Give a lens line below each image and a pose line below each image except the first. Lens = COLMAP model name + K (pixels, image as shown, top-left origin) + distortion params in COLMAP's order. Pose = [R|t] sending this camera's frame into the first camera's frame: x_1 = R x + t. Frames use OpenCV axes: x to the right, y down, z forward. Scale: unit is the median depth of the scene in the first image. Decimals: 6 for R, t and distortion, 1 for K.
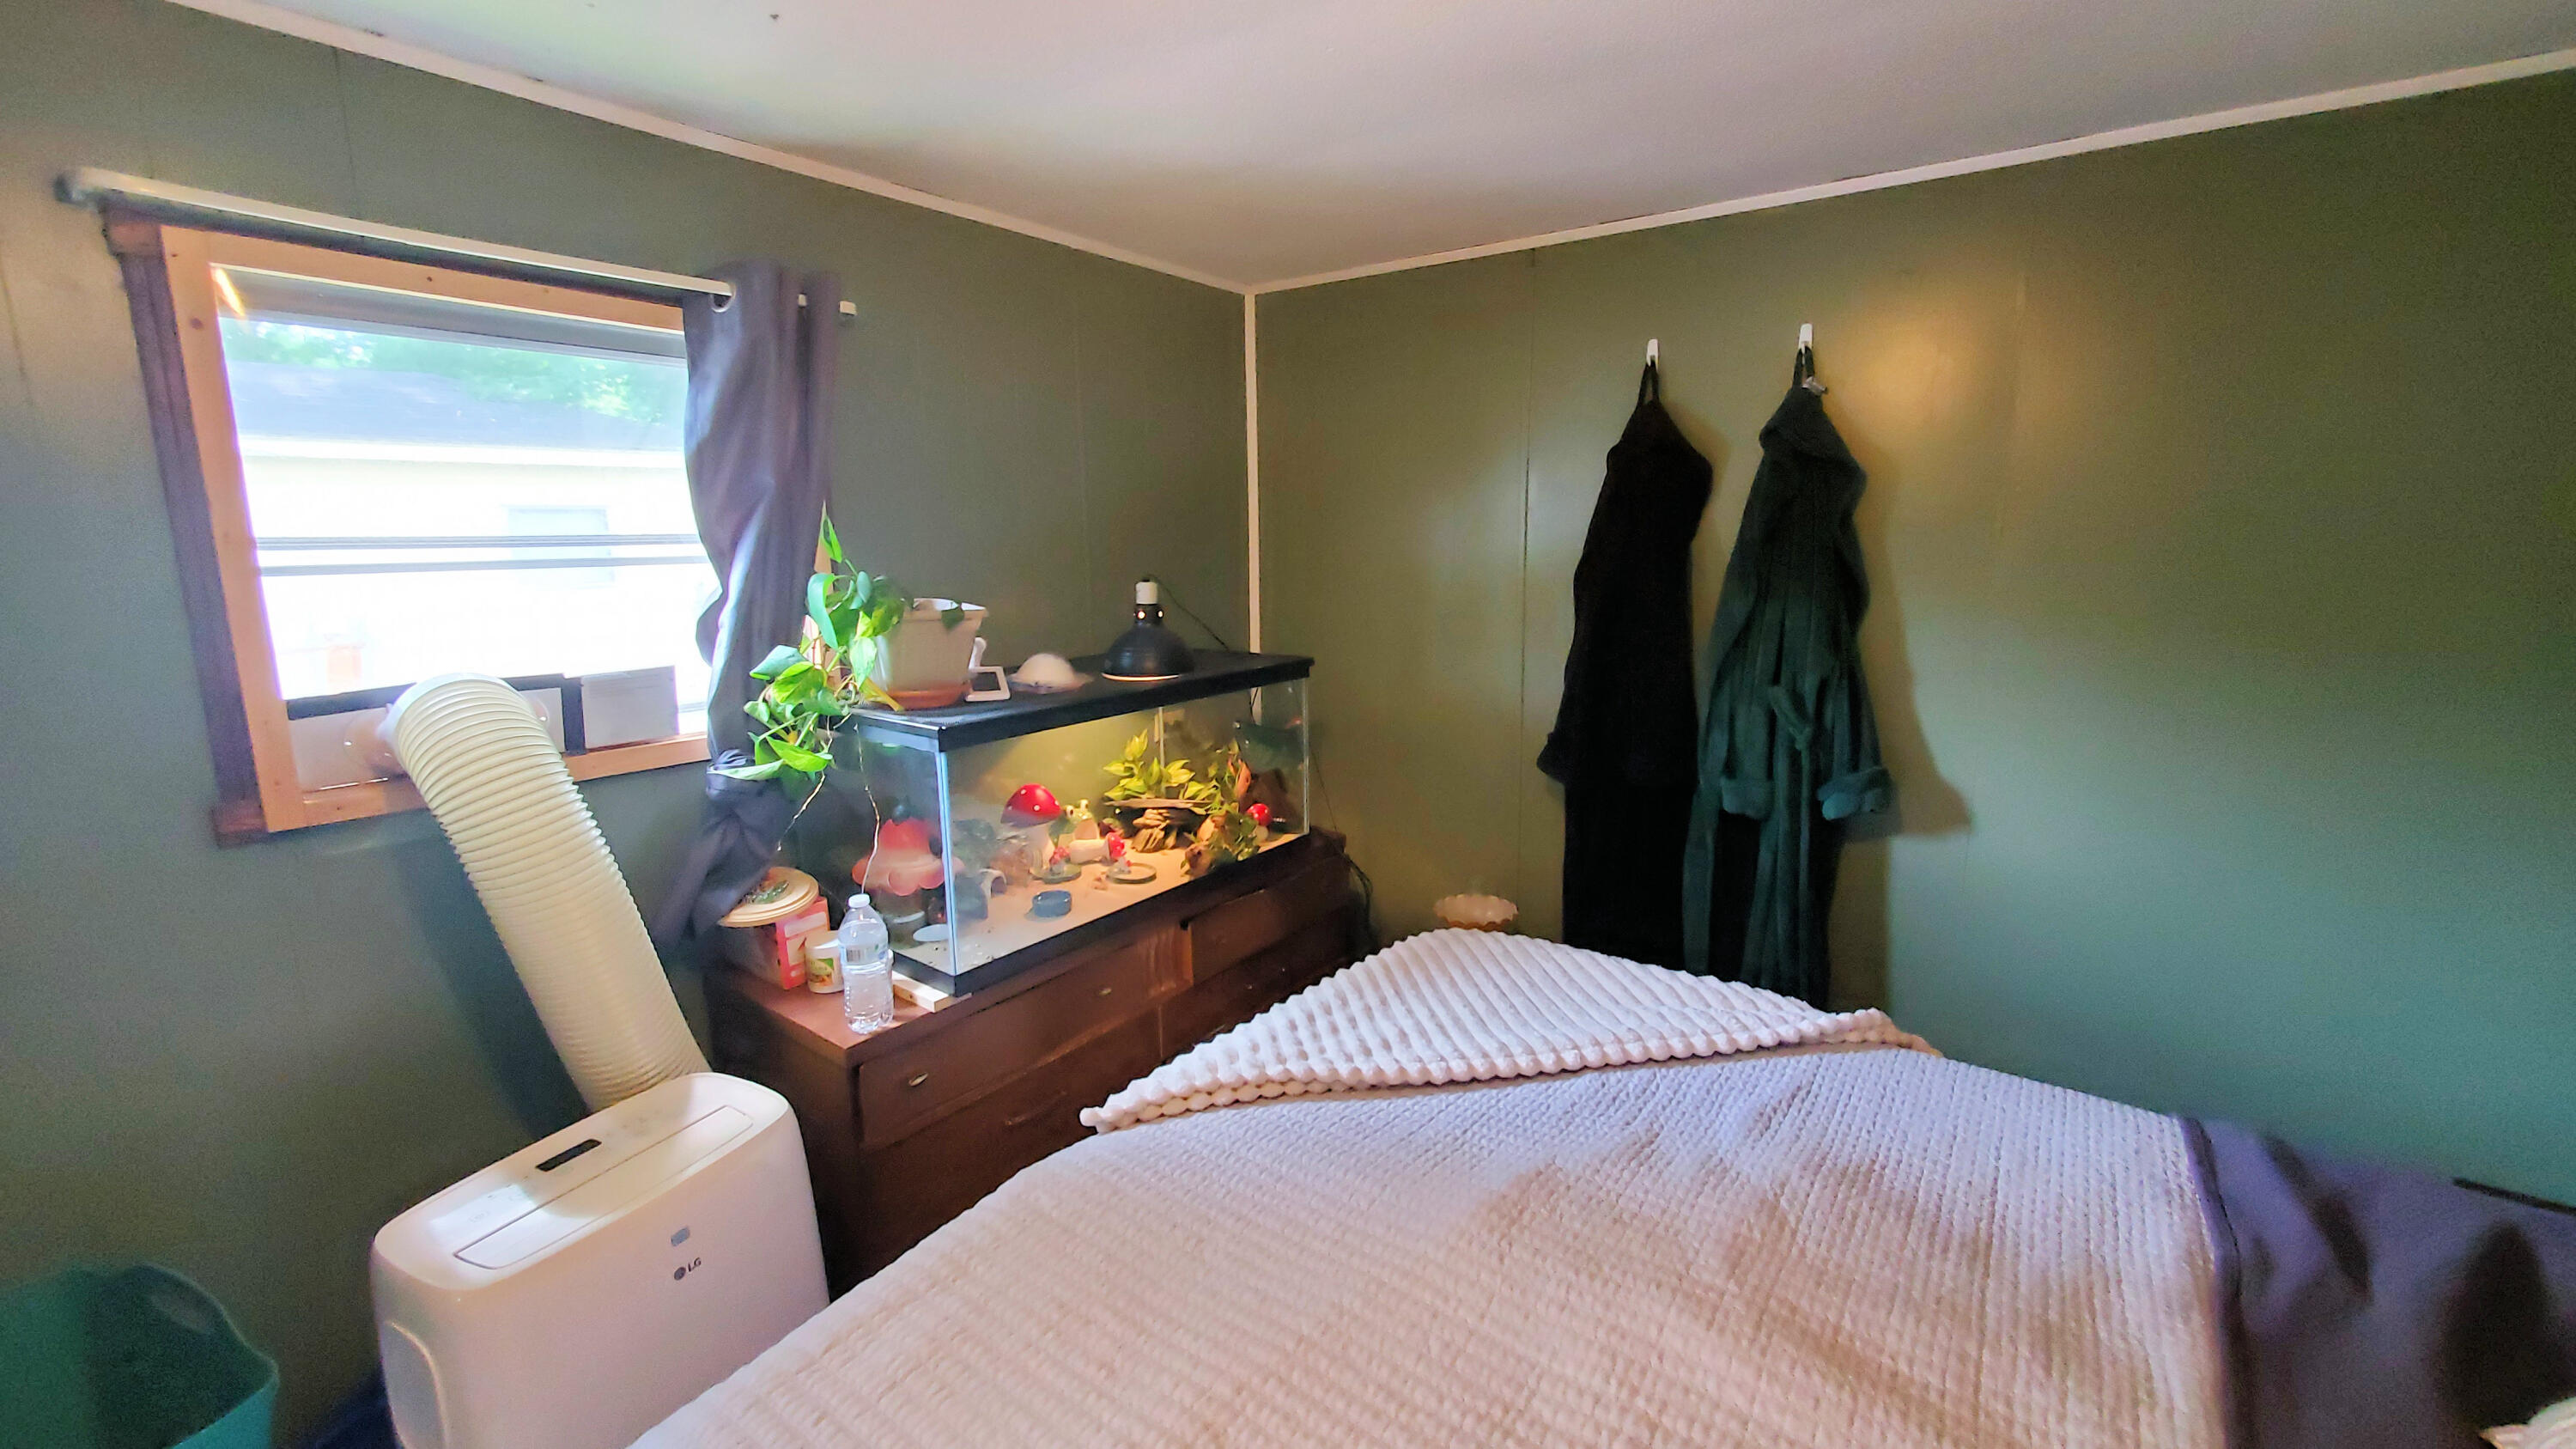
lens RADIAL K [[1001.3, 0, 1288.0], [0, 1001.3, 724.5], [0, 0, 1]] dist [-0.000052, -0.000100]
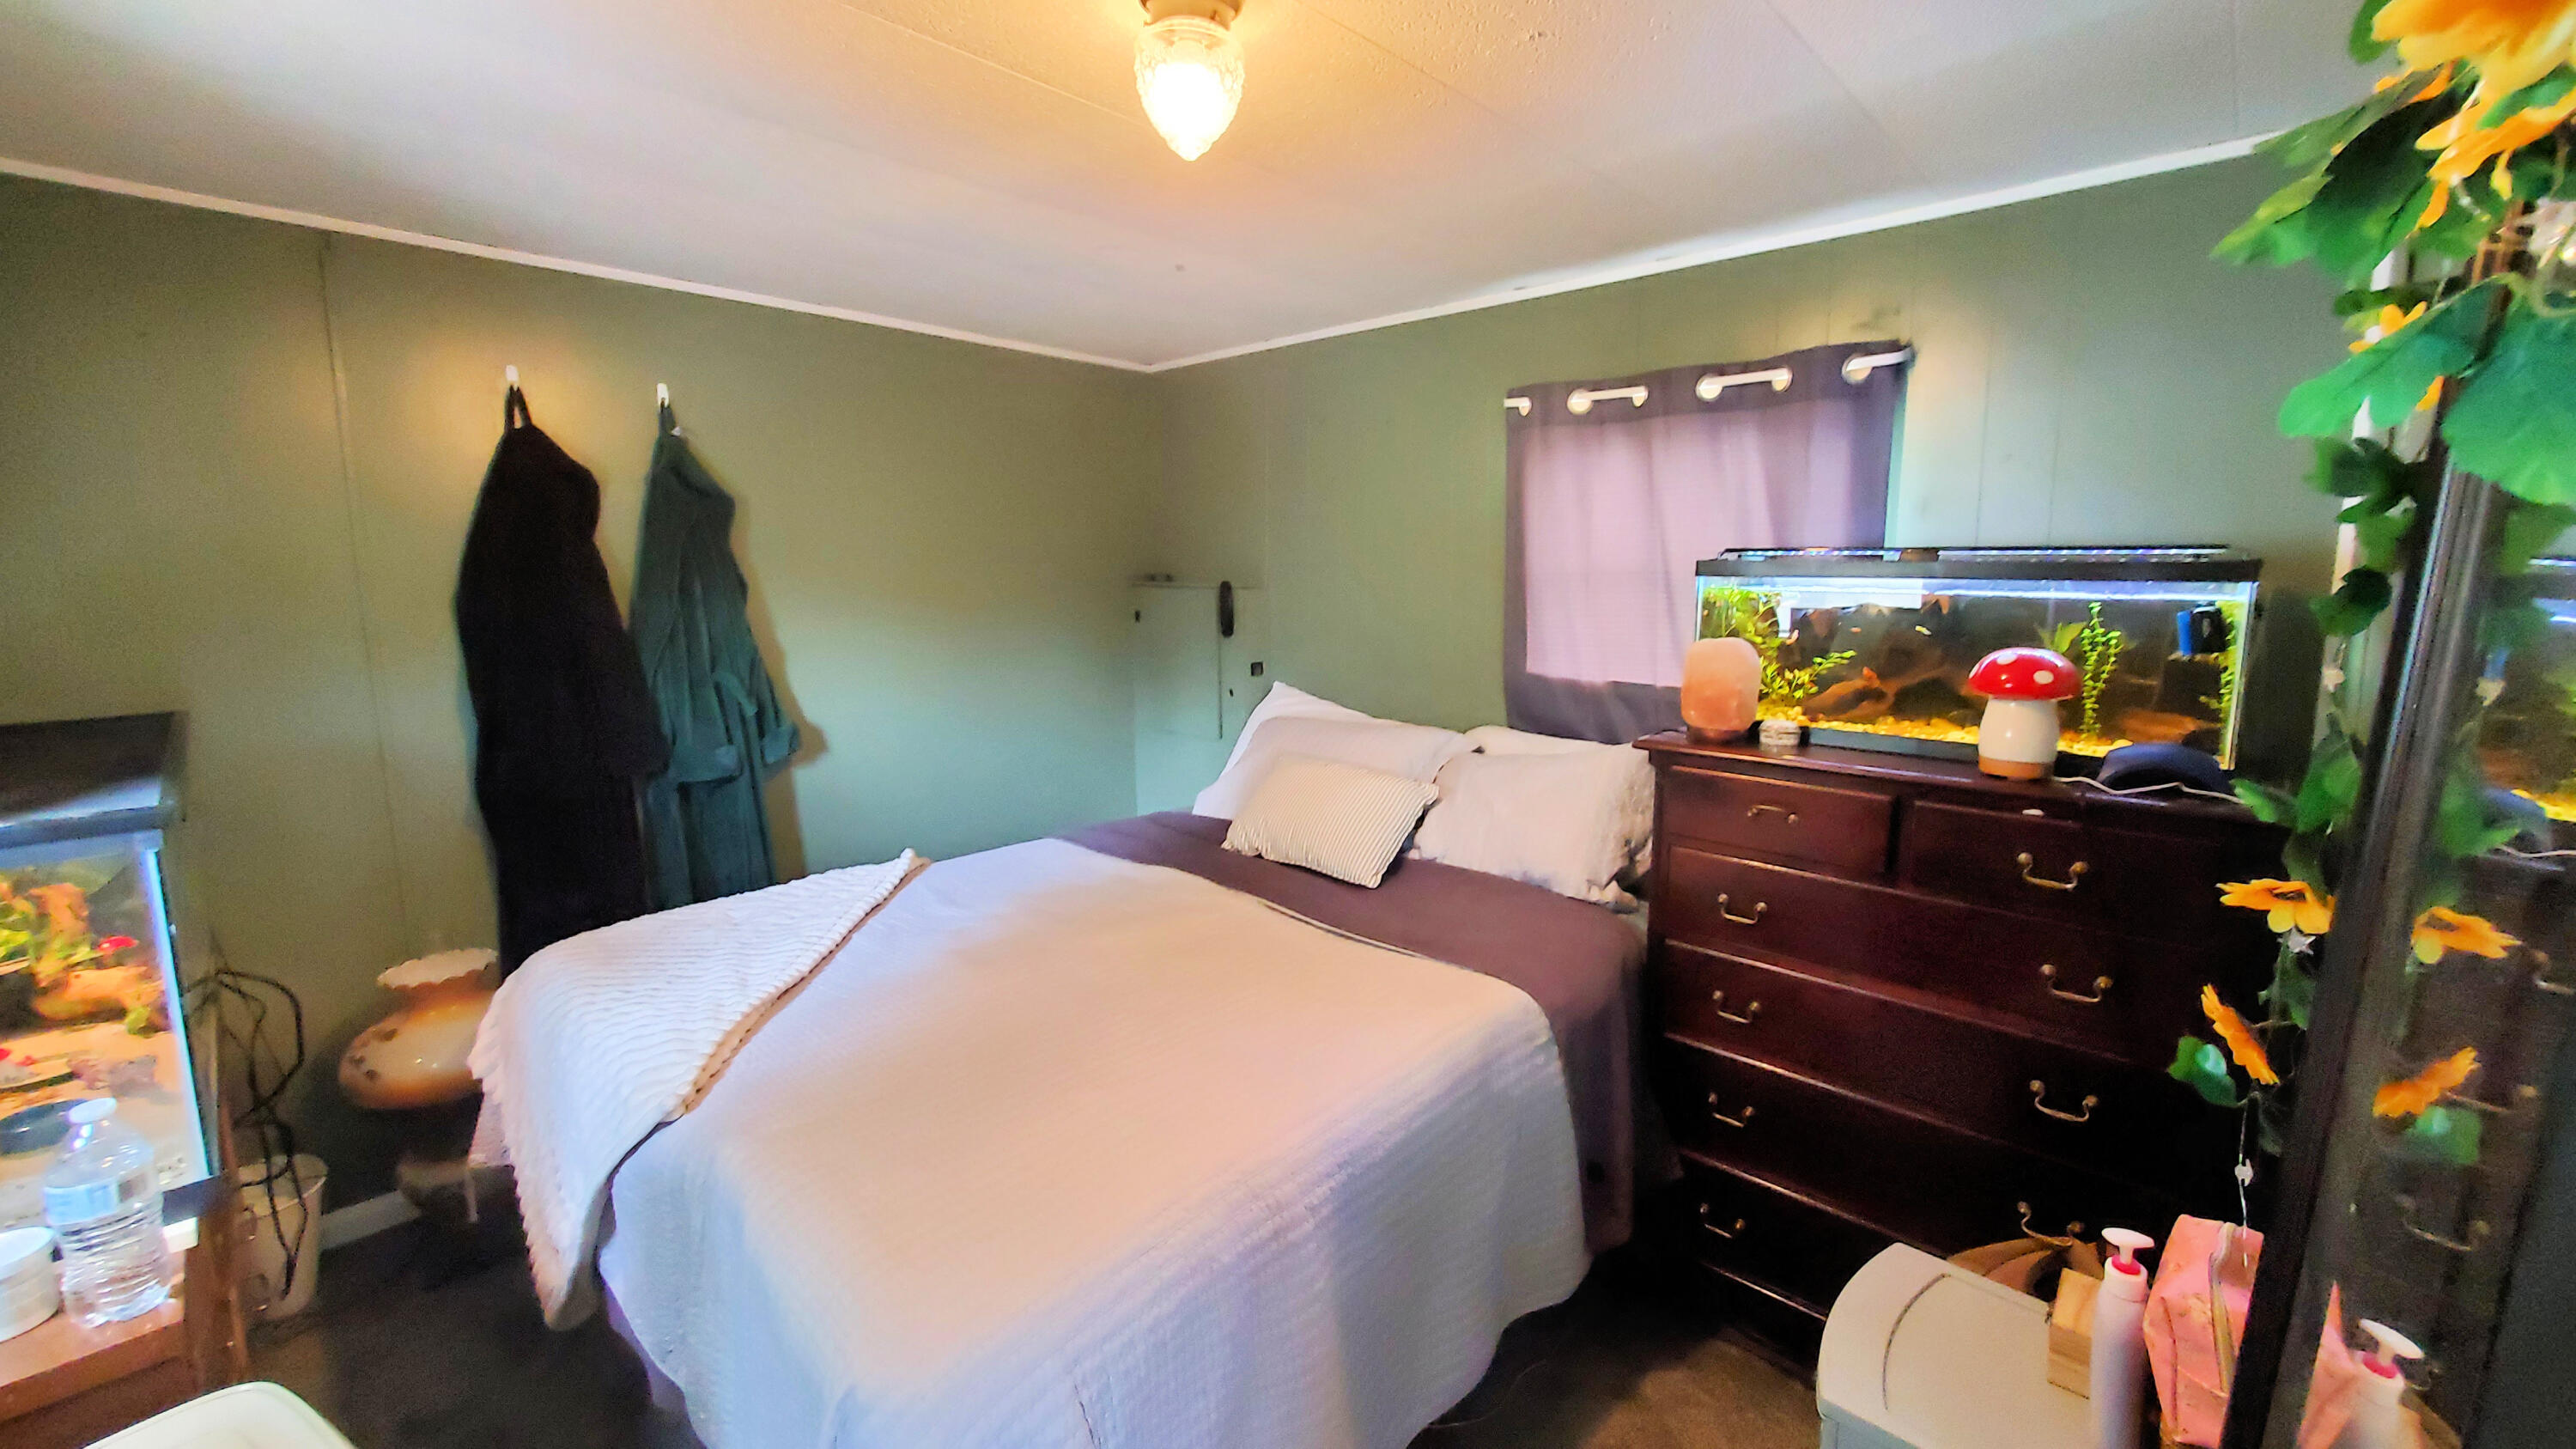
lens RADIAL K [[1032.9, 0, 1288.0], [0, 1032.9, 724.5], [0, 0, 1]] dist [-0.000710, -0.000631]
pose [[0.122530, -0.145536, 0.981736, -0.709120], [0.194625, 0.973507, 0.120025, 0.012649], [-0.973195, 0.176364, 0.147609, 0.123447]]
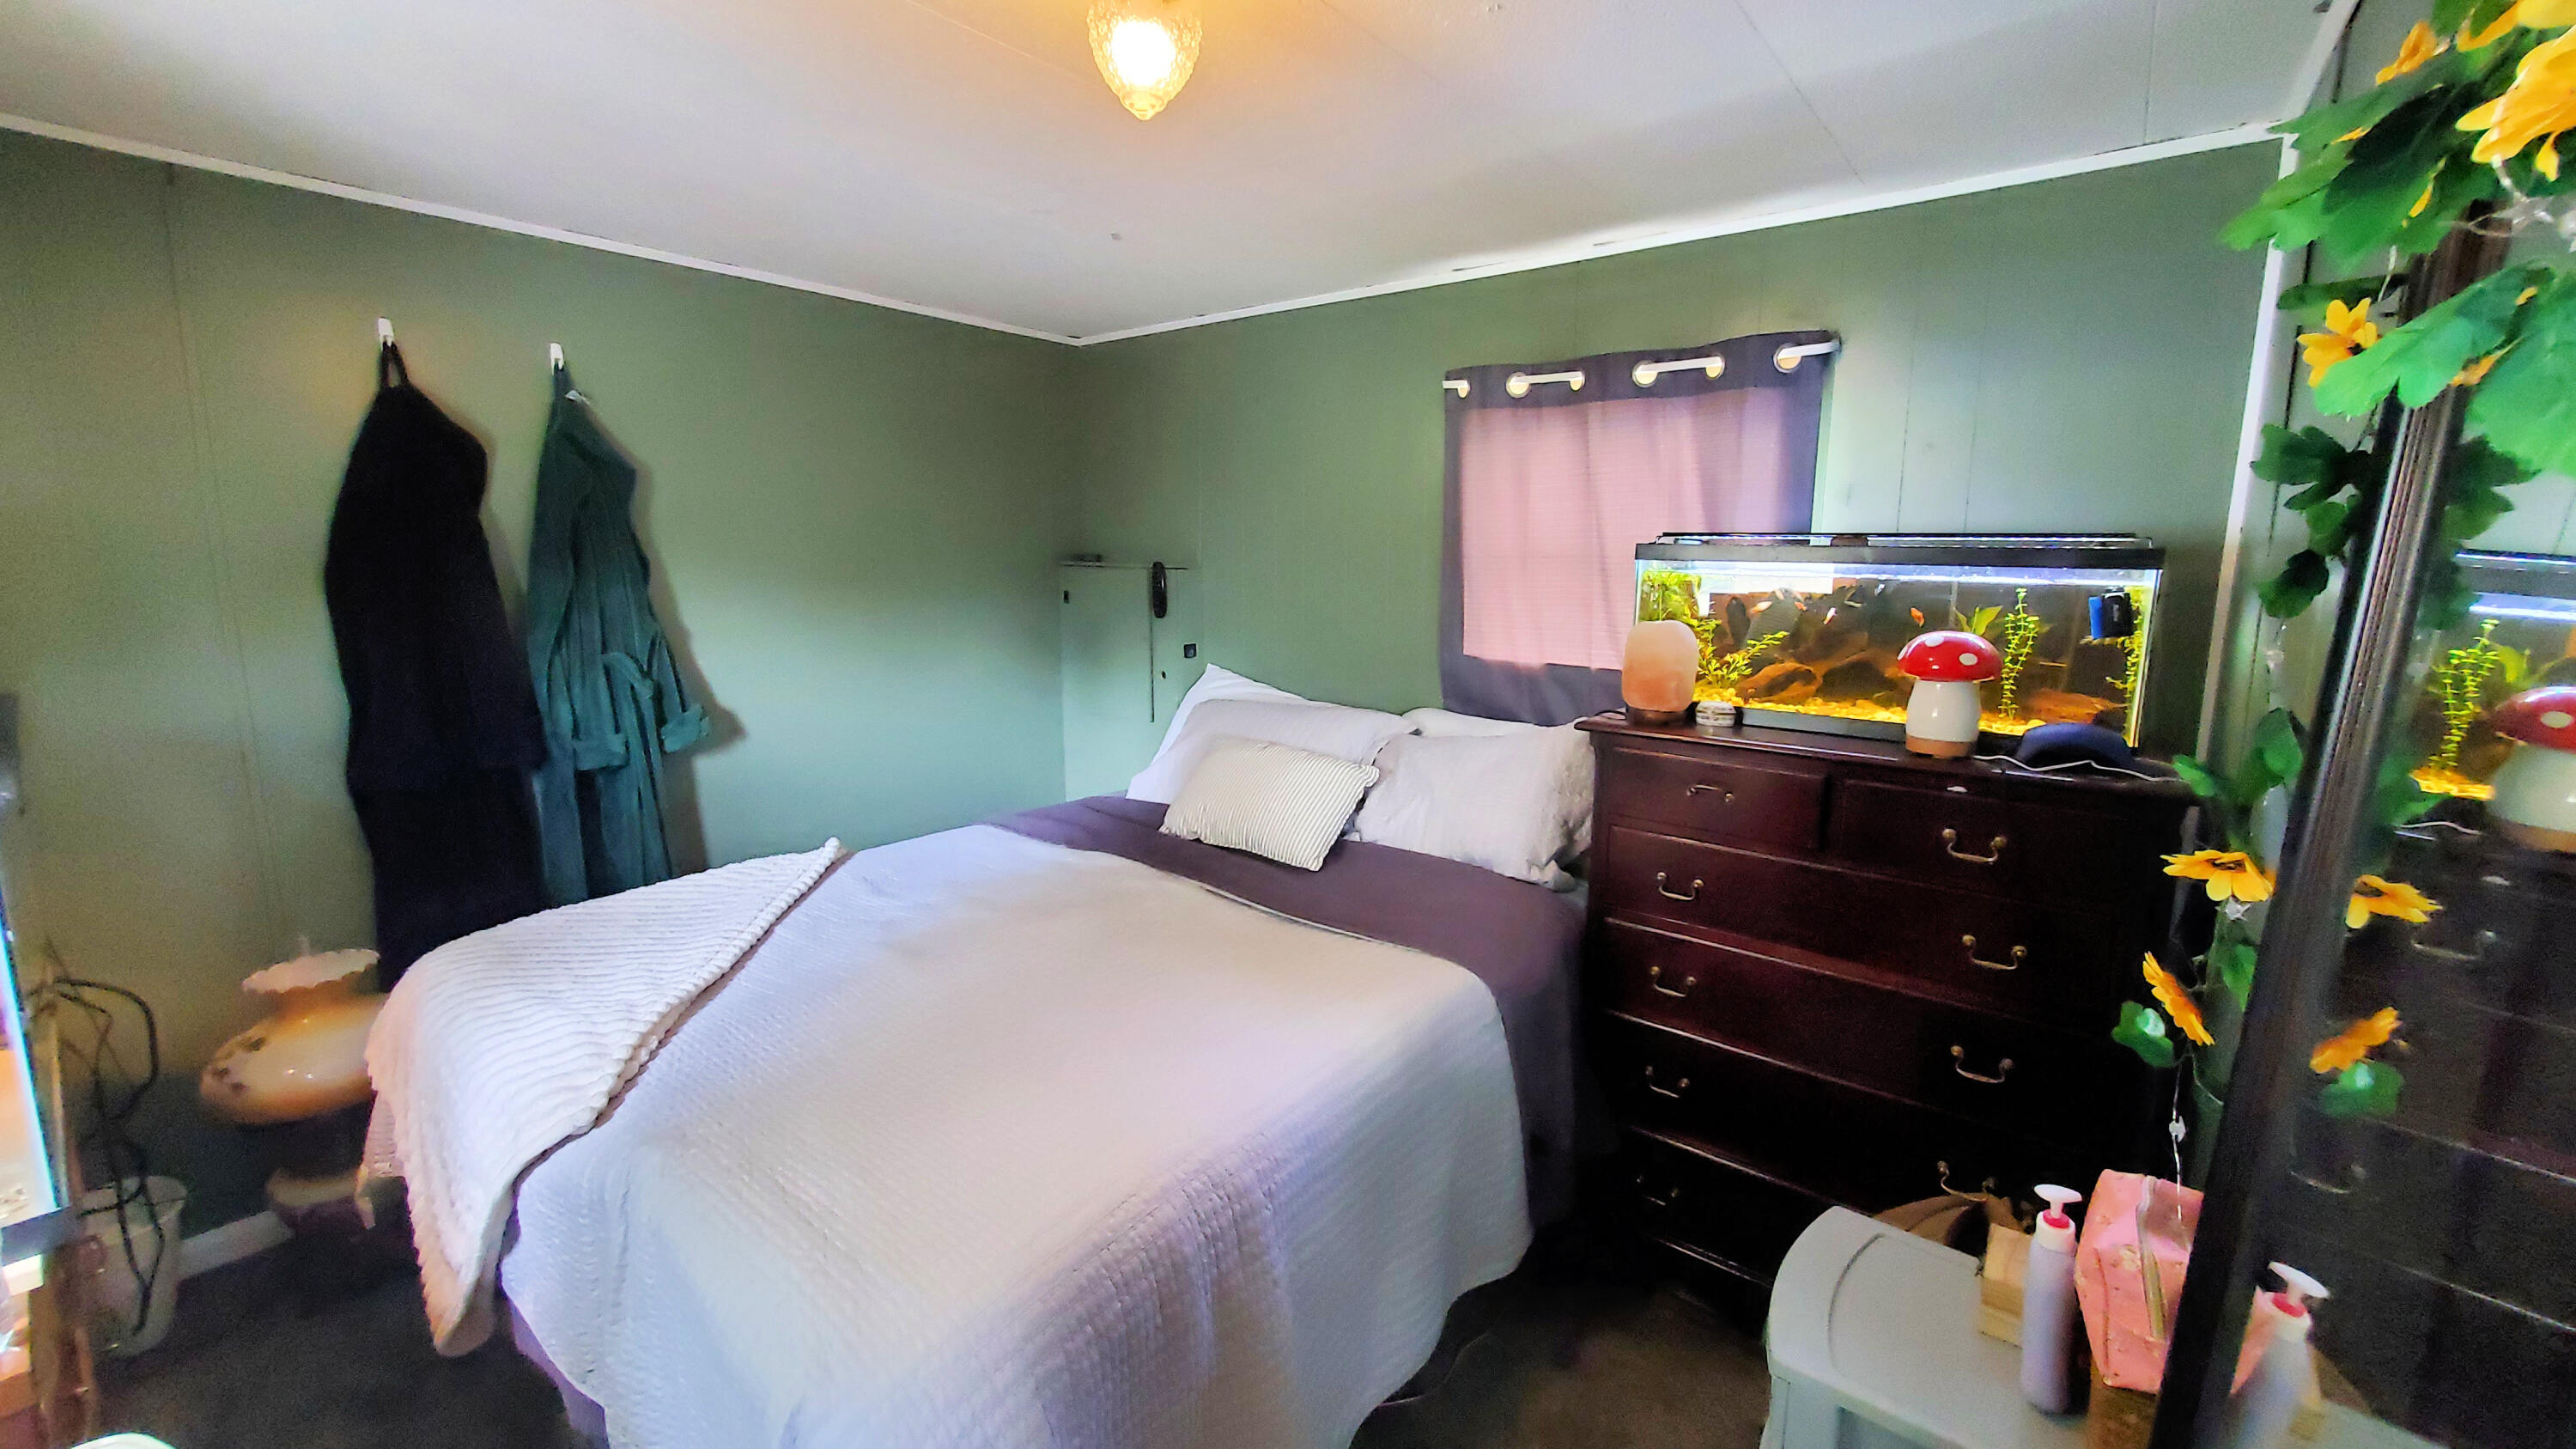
lens RADIAL K [[1032.9, 0, 1288.0], [0, 1032.9, 724.5], [0, 0, 1]] dist [-0.000710, -0.000631]
pose [[0.044706, -0.161424, 0.985872, -0.699888], [0.186304, 0.970893, 0.150523, 0.011010], [-0.981475, 0.176943, 0.073478, 0.148804]]
